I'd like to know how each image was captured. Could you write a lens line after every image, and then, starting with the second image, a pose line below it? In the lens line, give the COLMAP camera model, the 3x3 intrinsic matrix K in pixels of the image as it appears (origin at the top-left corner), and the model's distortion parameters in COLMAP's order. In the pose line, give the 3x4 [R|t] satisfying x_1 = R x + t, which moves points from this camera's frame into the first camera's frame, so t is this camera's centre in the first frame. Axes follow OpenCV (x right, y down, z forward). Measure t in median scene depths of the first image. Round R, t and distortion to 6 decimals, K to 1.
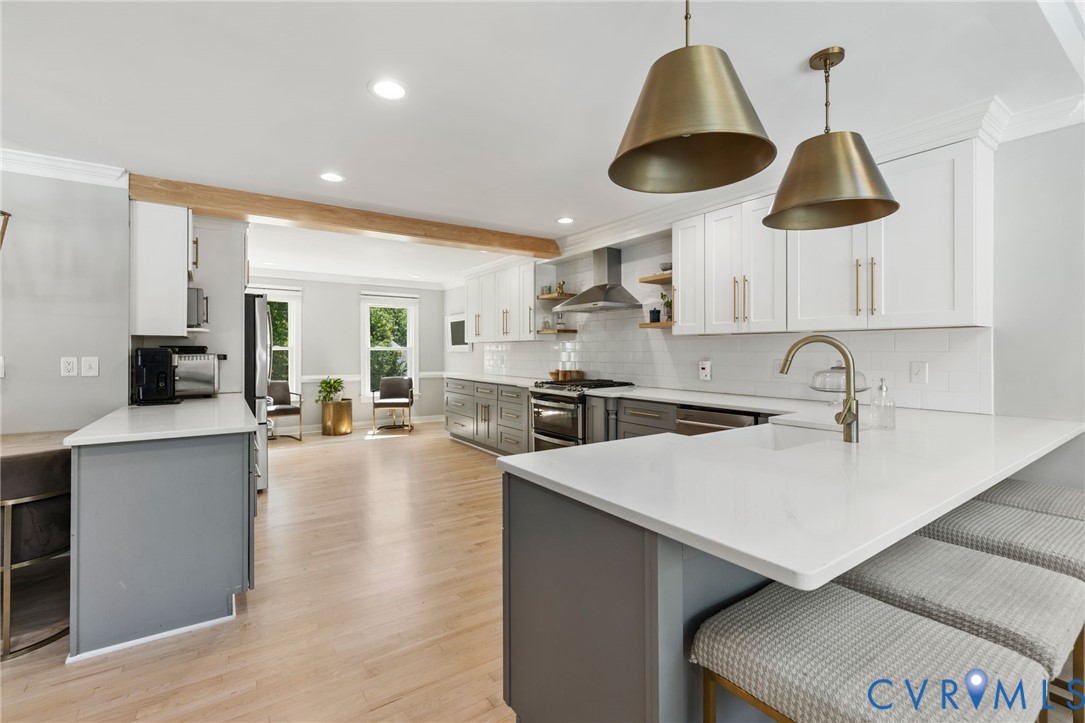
lens RADIAL K [[475.1, 0, 534.6], [0, 475.1, 347.9], [0, 0, 1]] dist [-0.001878, 0.000146]
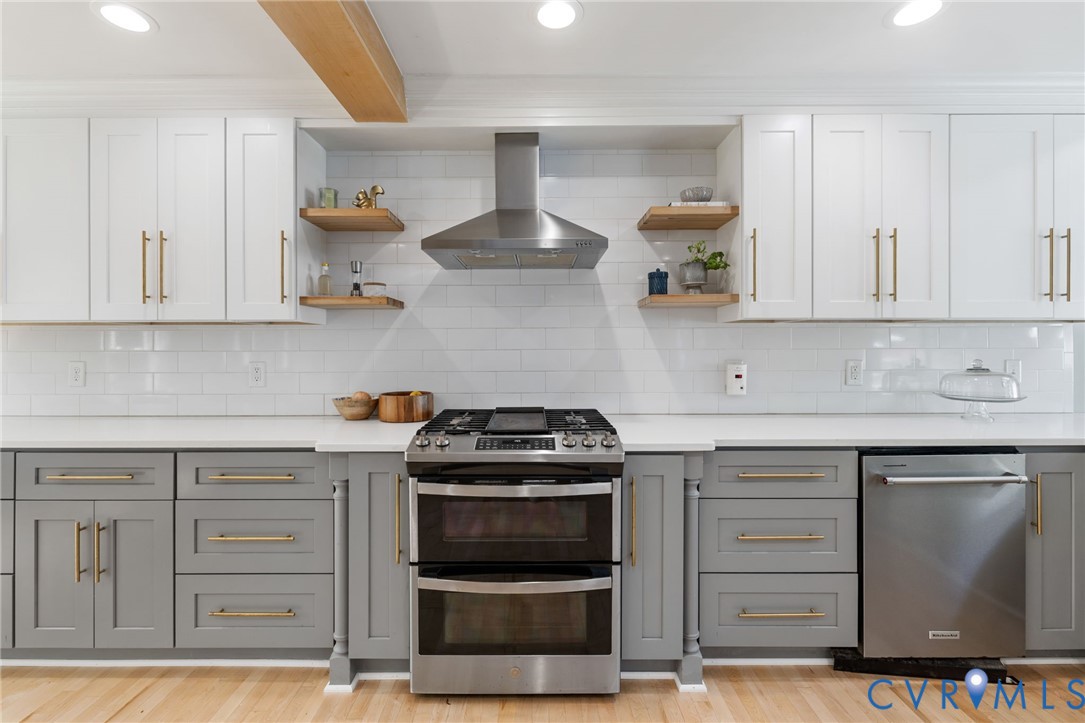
lens RADIAL K [[475.1, 0, 534.6], [0, 475.1, 347.9], [0, 0, 1]] dist [-0.001878, 0.000146]
pose [[0.560031, 0.000347, 0.828472, -0.211842], [-0.003669, 0.999991, 0.002061, 0.004555], [-0.828464, -0.004194, 0.560027, 0.622570]]
